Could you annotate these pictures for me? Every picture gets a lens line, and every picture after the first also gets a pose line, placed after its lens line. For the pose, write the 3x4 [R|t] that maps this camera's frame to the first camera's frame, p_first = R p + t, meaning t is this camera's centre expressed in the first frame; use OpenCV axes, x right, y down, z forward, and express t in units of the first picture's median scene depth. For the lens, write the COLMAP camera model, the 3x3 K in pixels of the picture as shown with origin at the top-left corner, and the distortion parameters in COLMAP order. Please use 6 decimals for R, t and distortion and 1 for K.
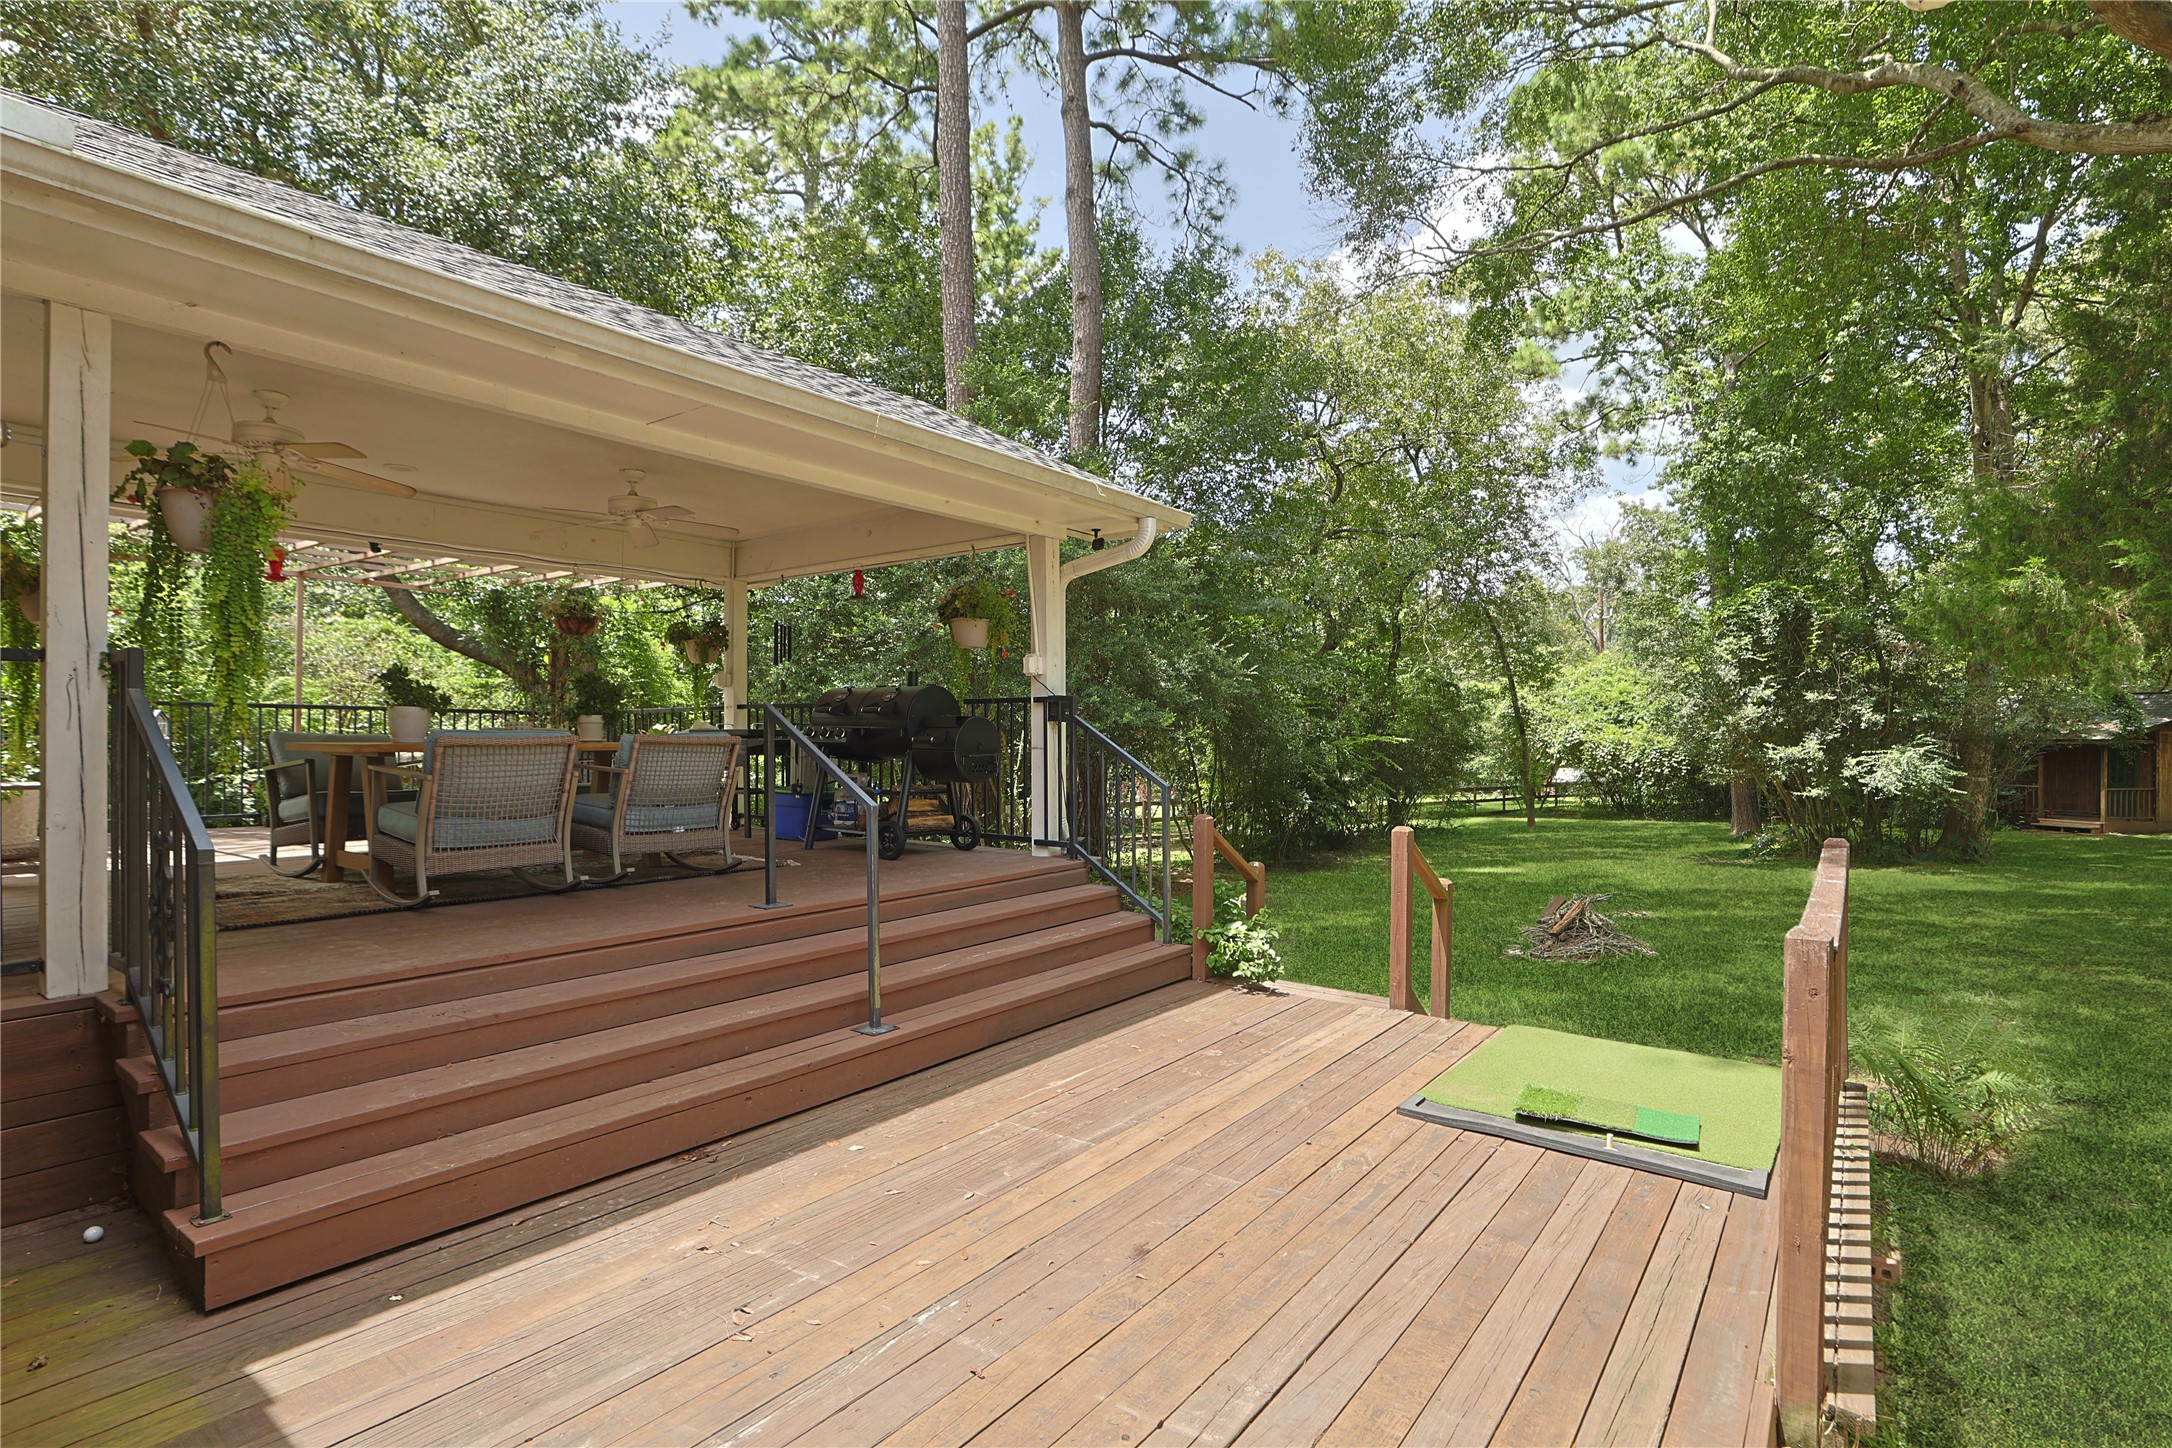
lens RADIAL K [[1024.9, 0, 1086.0], [0, 1024.9, 724.0], [0, 0, 1]] dist [0.017035, -0.000105]
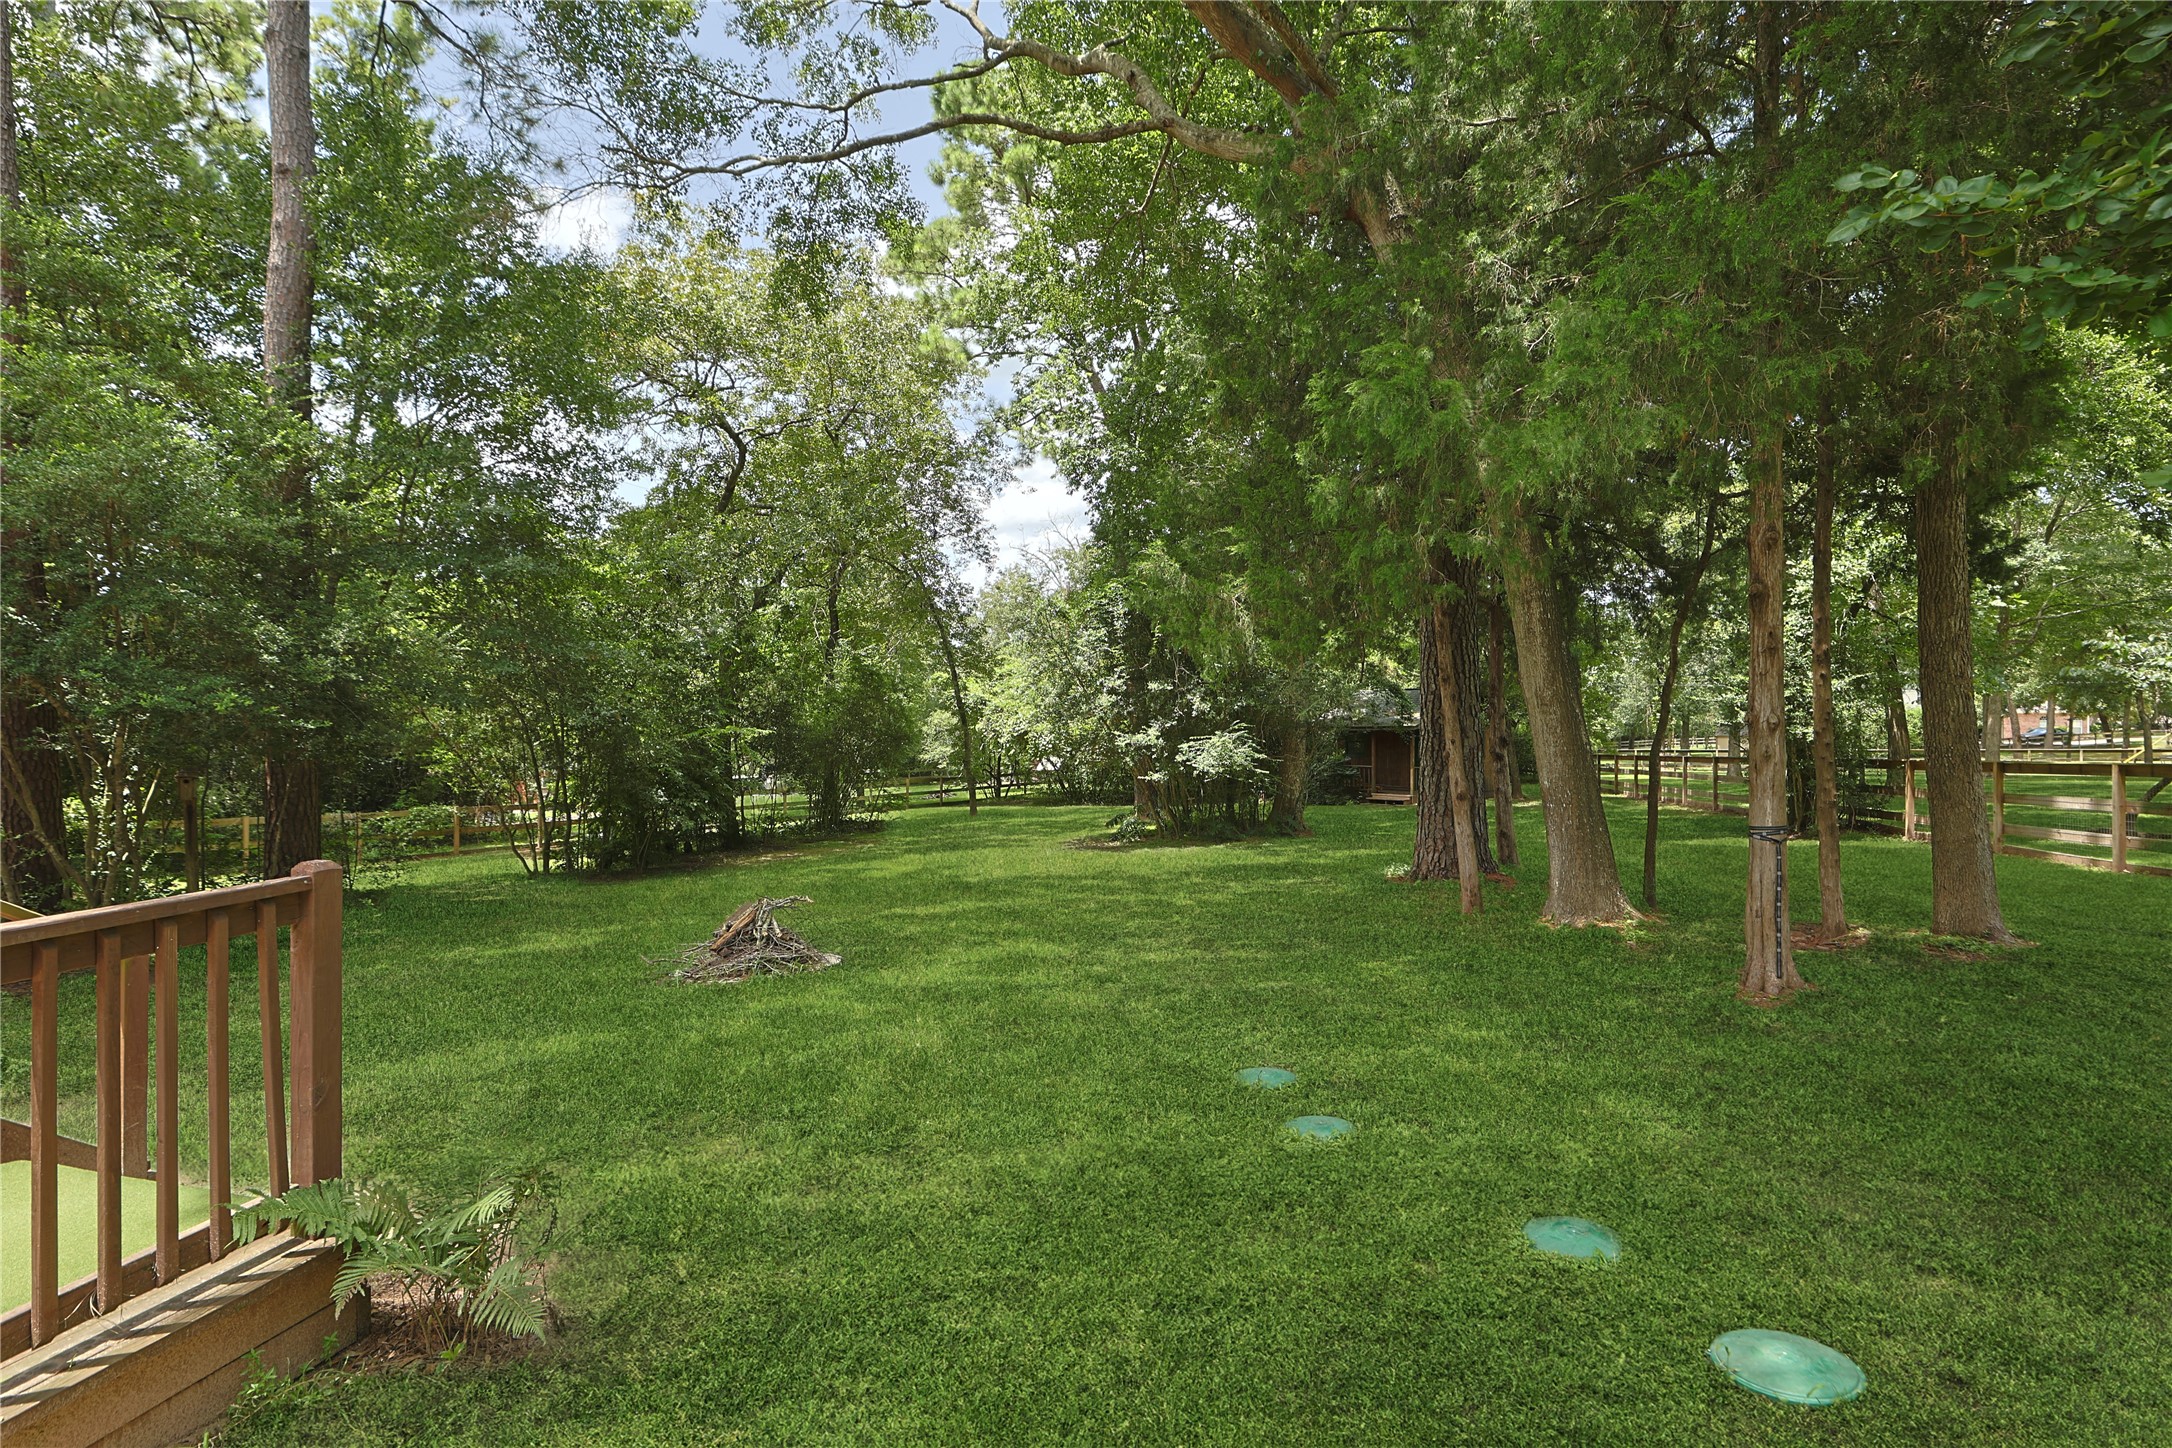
lens RADIAL K [[977.9, 0, 1091.9], [0, 977.9, 721.2], [0, 0, 1]] dist [0.002032, -0.000218]
pose [[0.939620, -0.001752, 0.342216, 0.293613], [0.001454, 0.999998, 0.001128, 0.007918], [-0.342218, -0.000562, 0.939620, 0.074663]]
